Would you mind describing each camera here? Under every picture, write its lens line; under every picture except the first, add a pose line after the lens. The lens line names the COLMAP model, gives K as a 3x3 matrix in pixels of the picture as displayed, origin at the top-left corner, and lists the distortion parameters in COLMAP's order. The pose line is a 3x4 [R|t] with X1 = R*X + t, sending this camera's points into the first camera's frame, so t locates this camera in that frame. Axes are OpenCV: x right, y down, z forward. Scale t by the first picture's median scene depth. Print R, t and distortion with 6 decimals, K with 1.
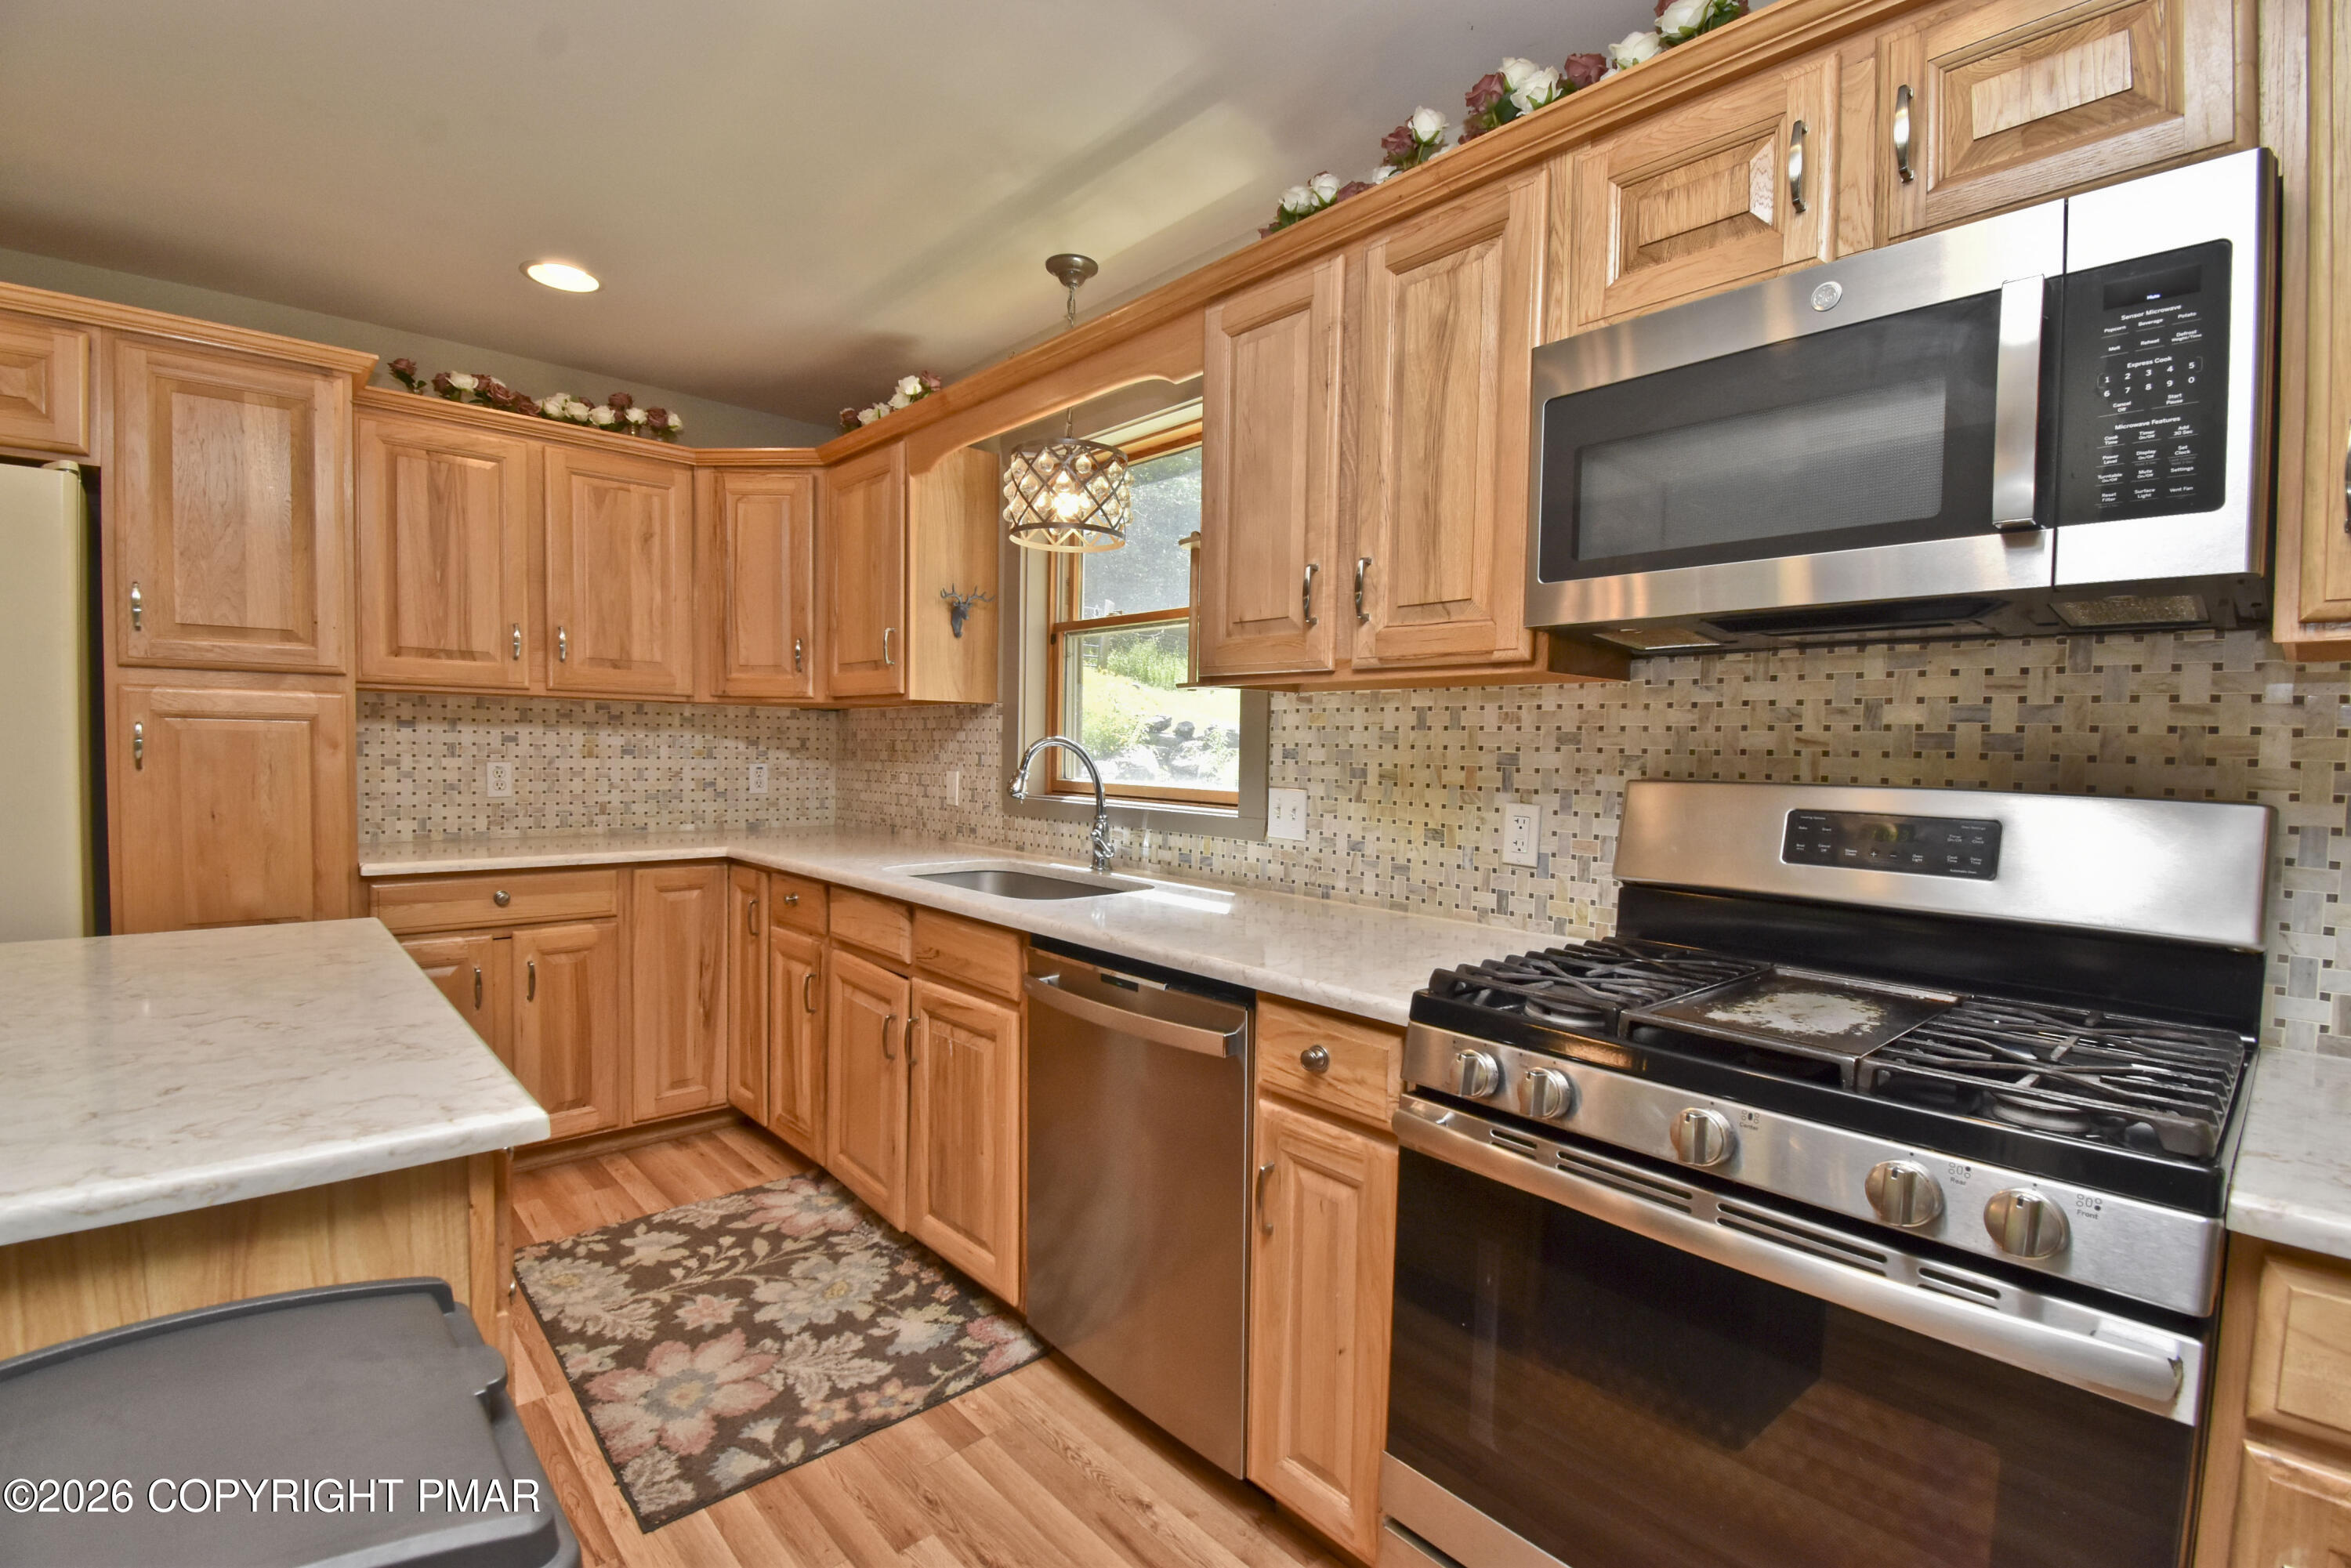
lens RADIAL K [[1041.8, 0, 1177.7], [0, 1041.8, 796.5], [0, 0, 1]] dist [0.014871, -0.021130]
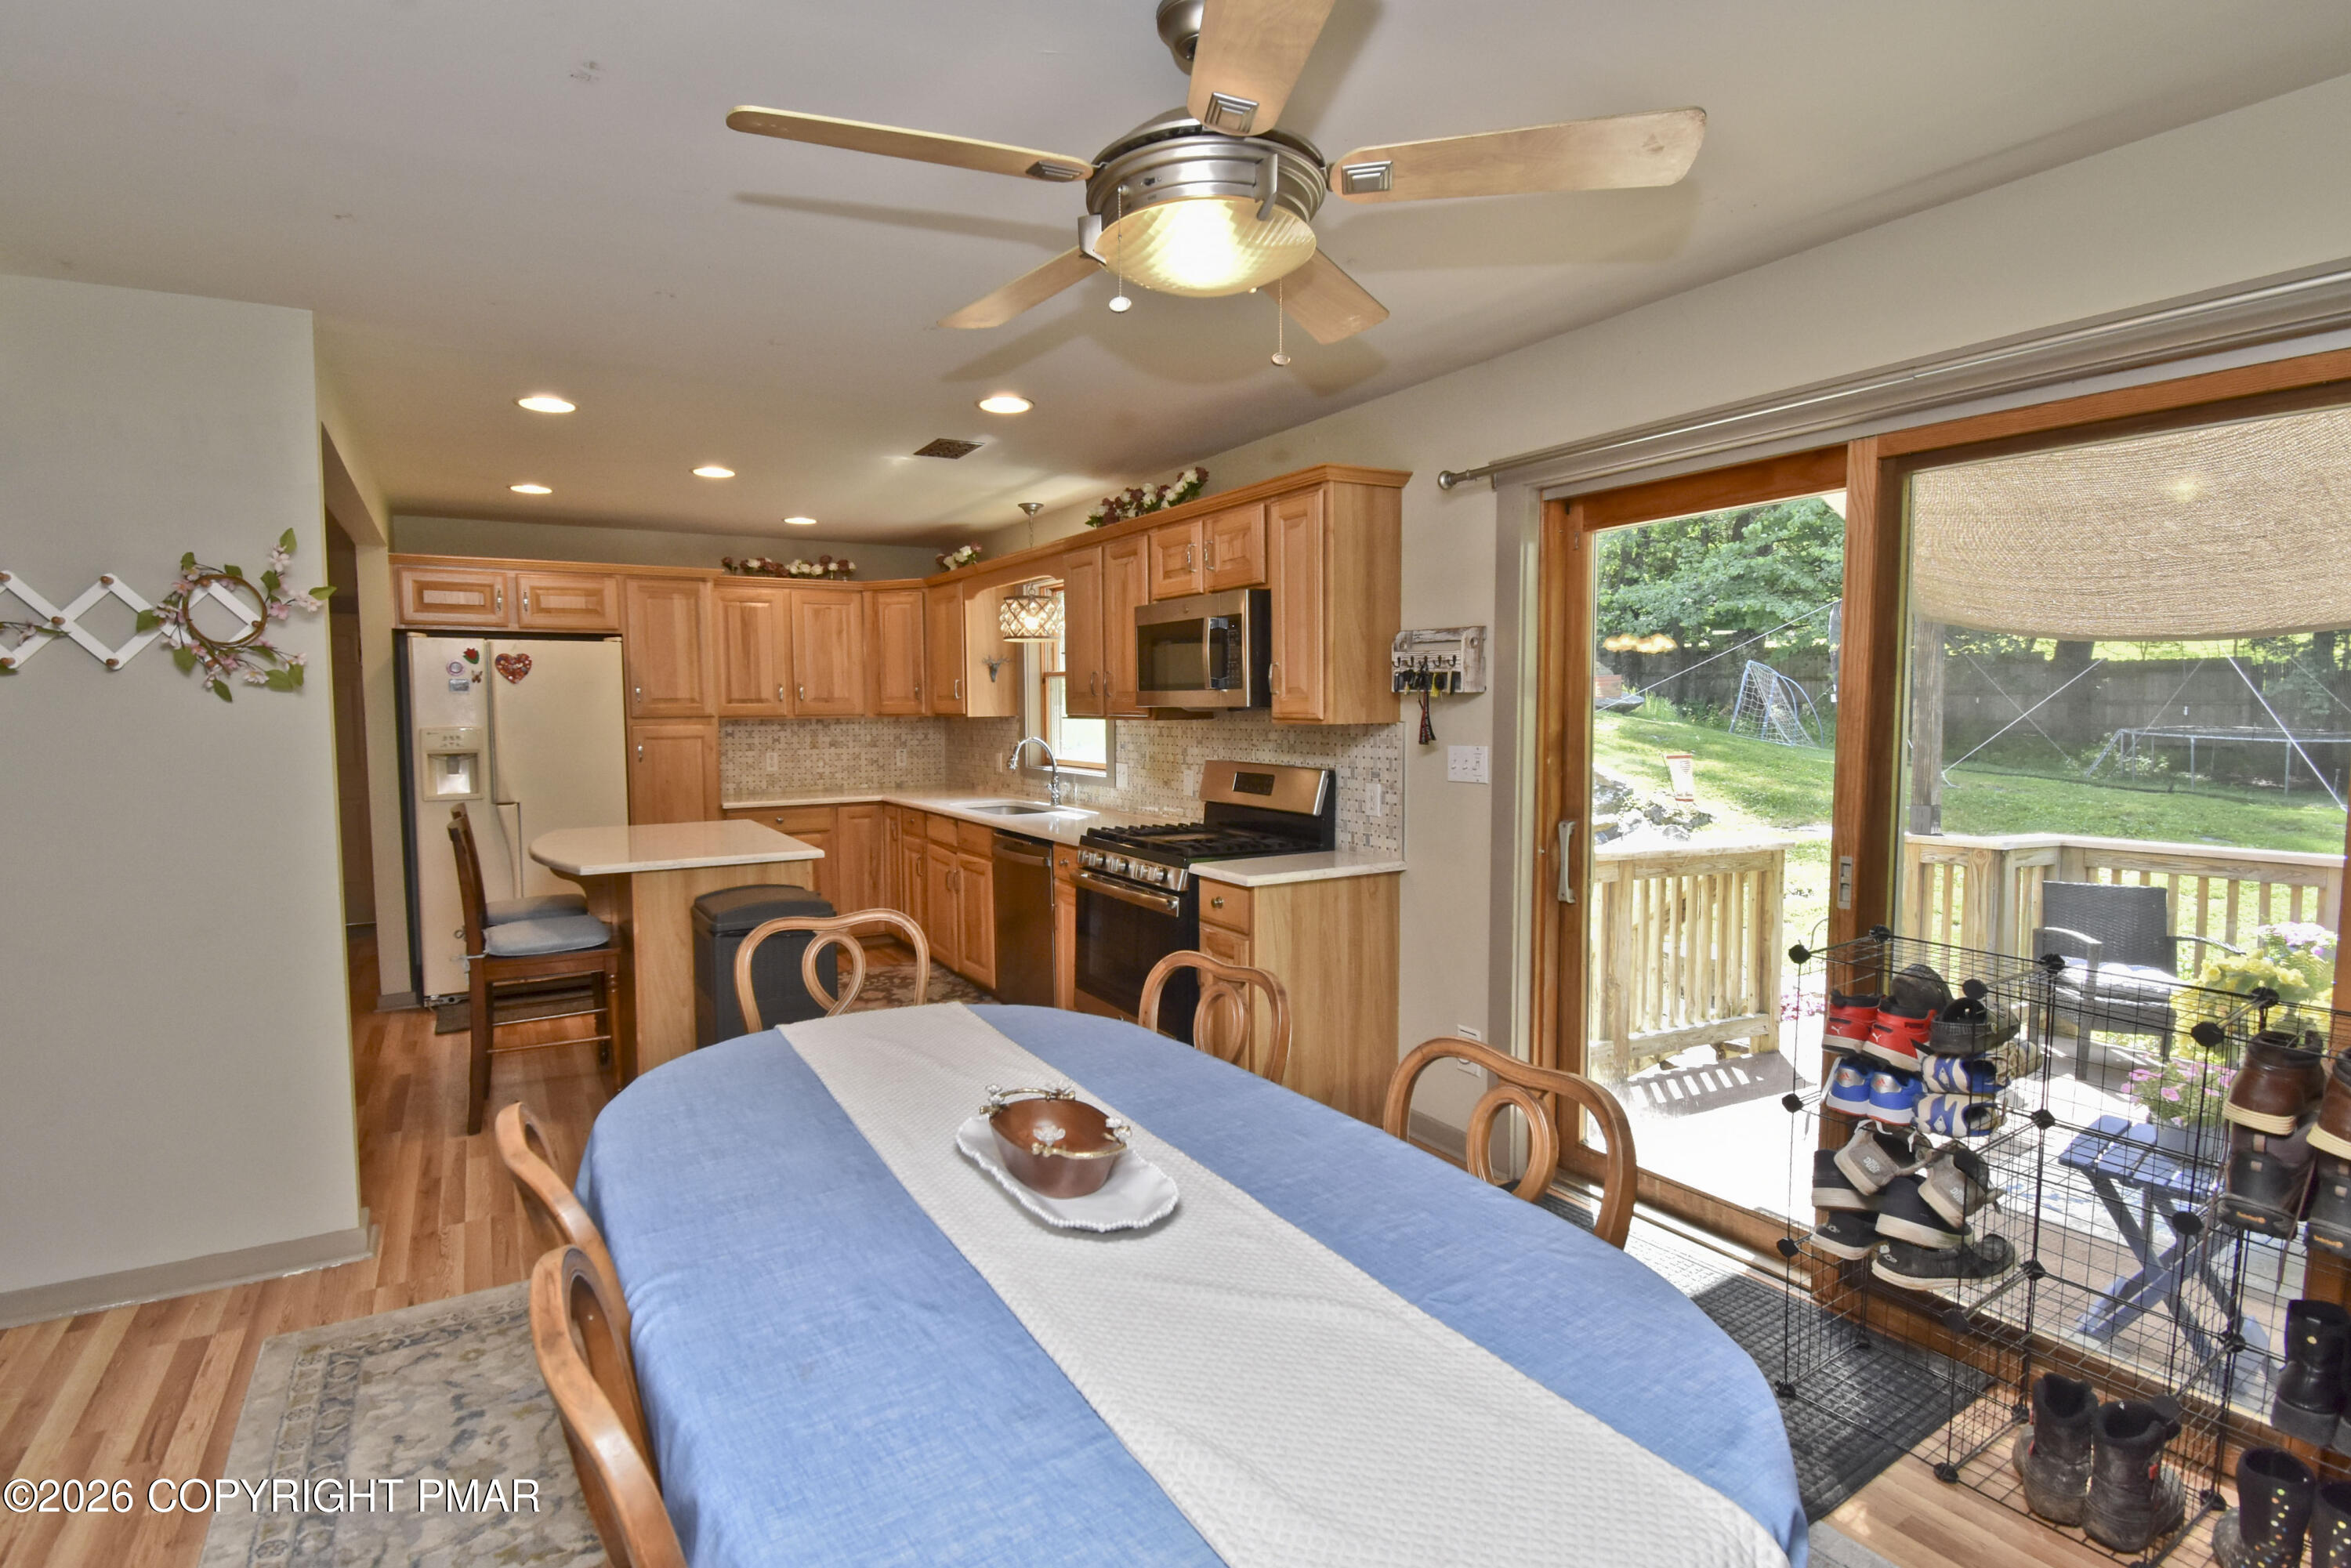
lens RADIAL K [[1123.8, 0, 1116.0], [0, 1123.8, 778.6], [0, 0, 1]] dist [0.003420, -0.000210]
pose [[0.973693, -0.012561, -0.227519, 0.679410], [0.017407, 0.999662, 0.019308, -0.022014], [0.227200, -0.022761, 0.973582, -1.354185]]
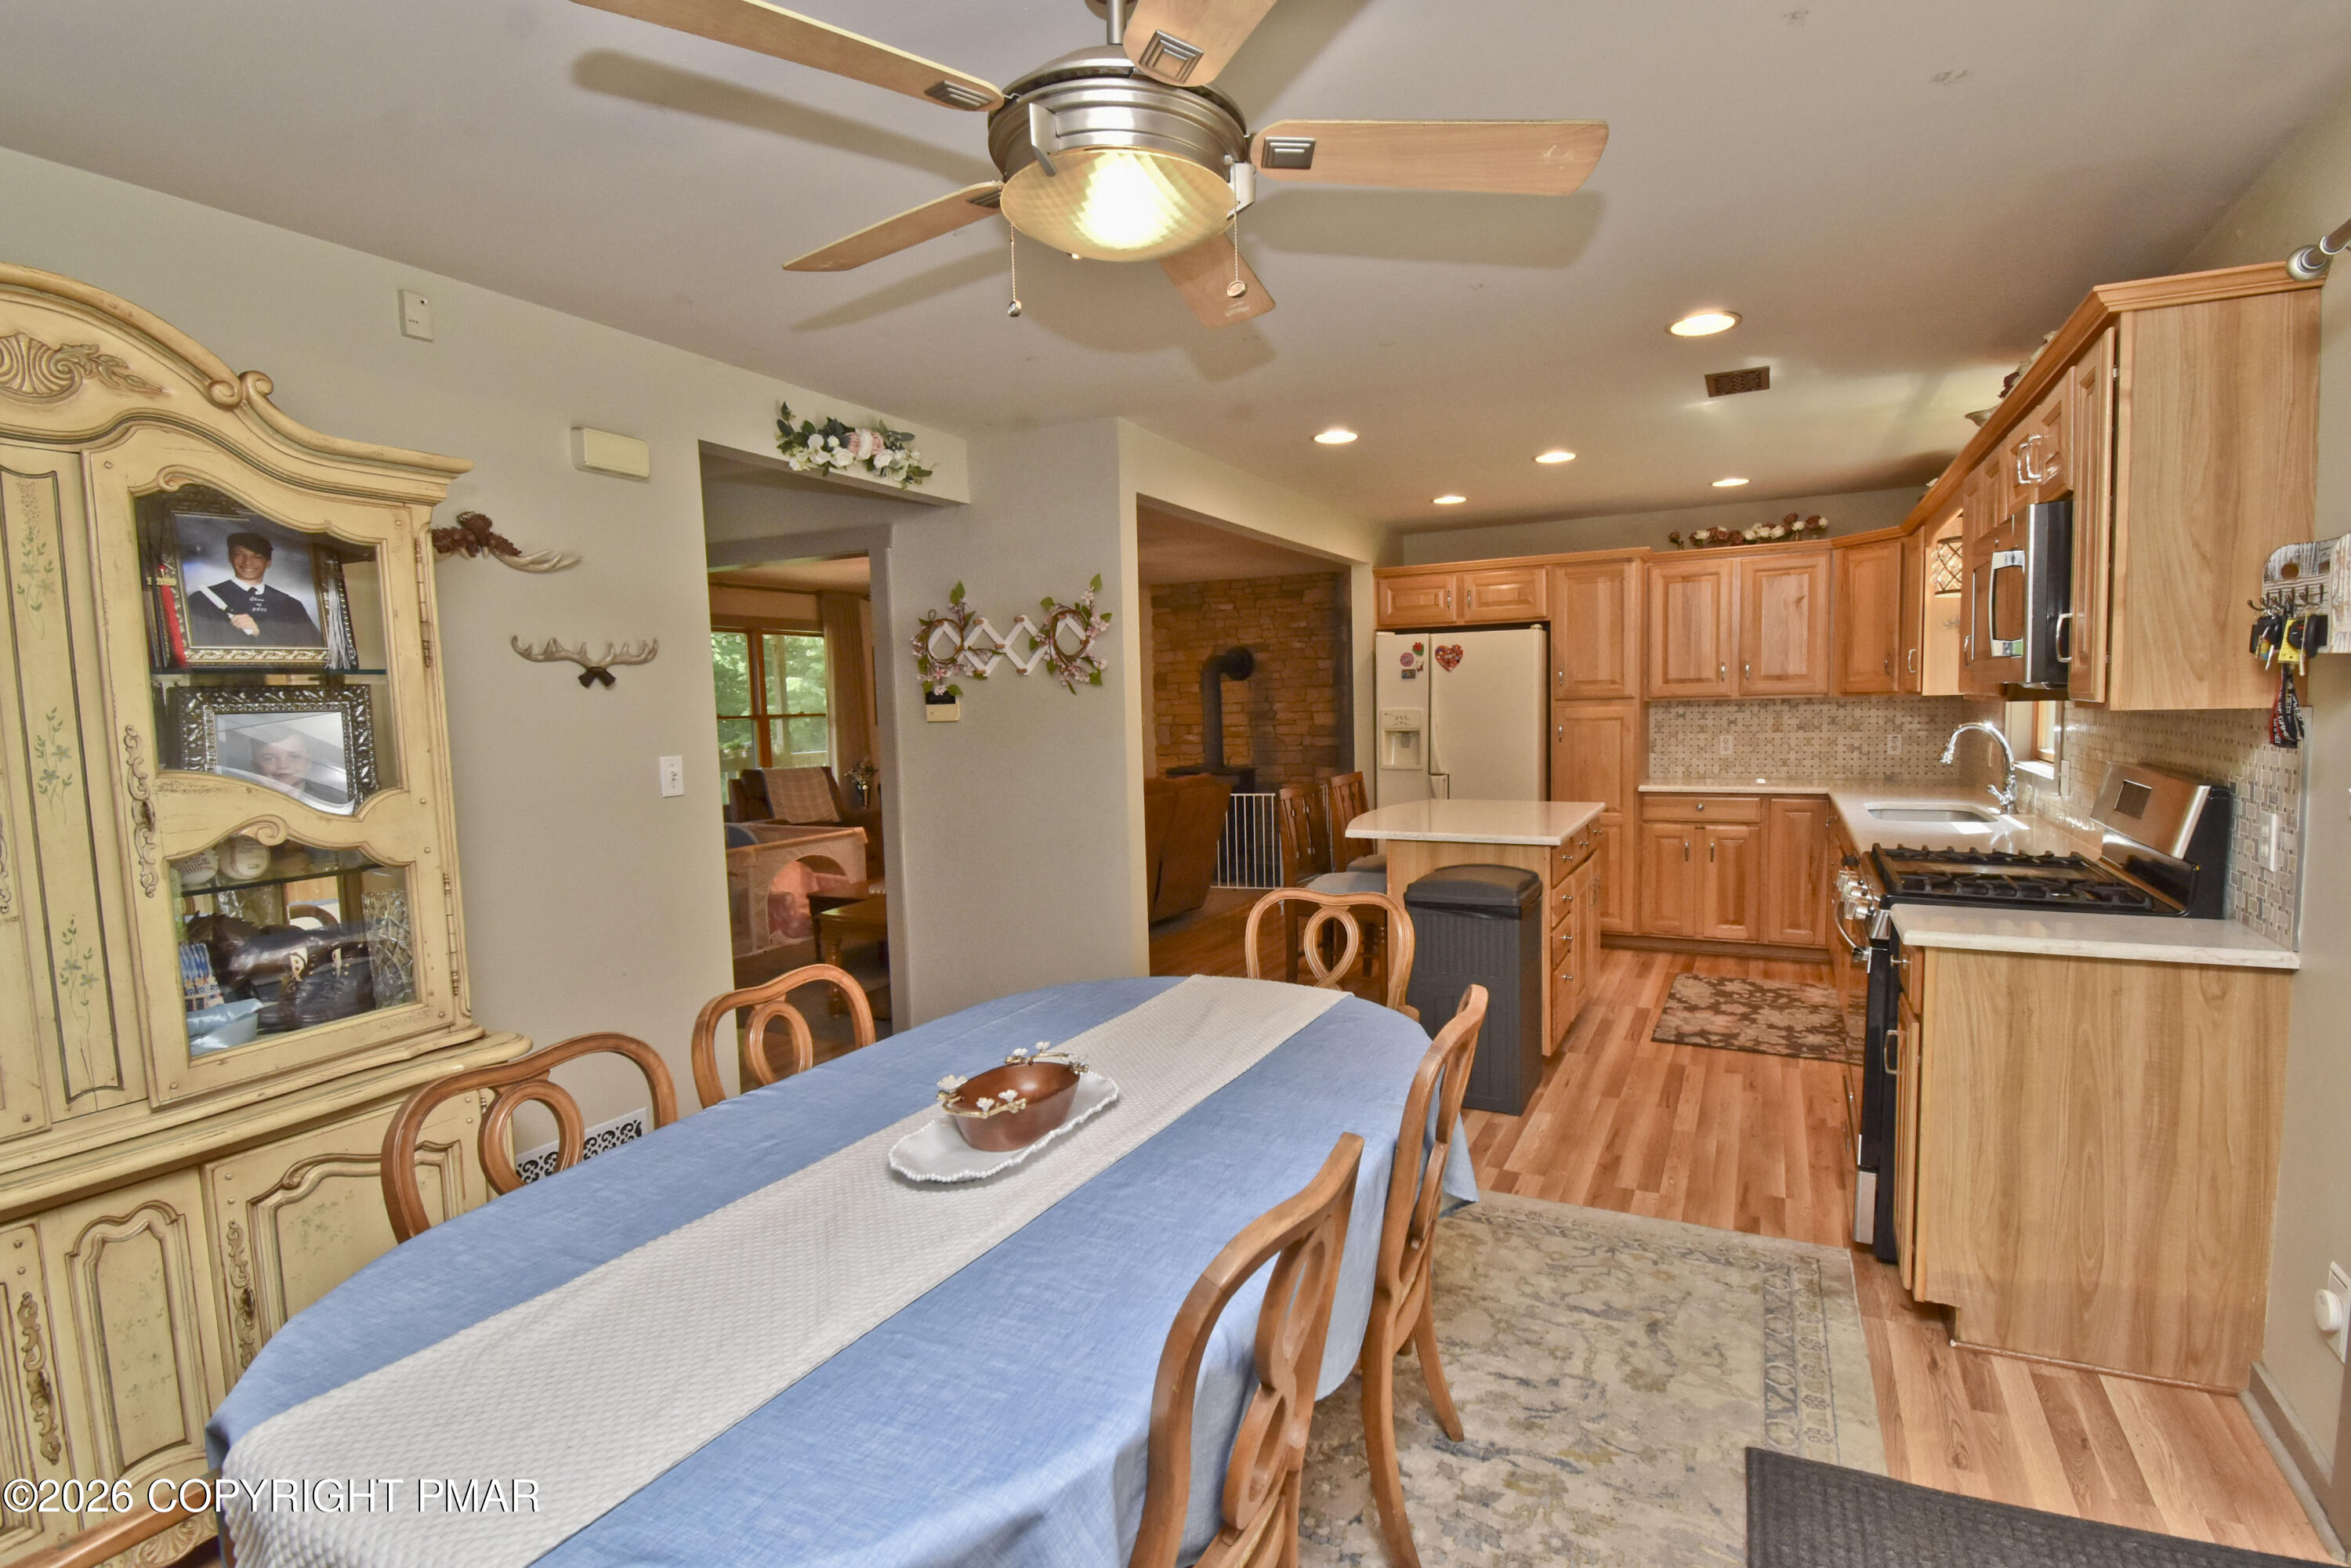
lens RADIAL K [[1102.5, 0, 1217.3], [0, 1102.5, 794.6], [0, 0, 1]] dist [0.003870, 0.000001]
pose [[0.357047, 0.051433, -0.932669, 1.268069], [-0.010250, 0.998639, 0.051147, -0.030358], [0.934030, -0.008702, 0.357088, -0.769250]]
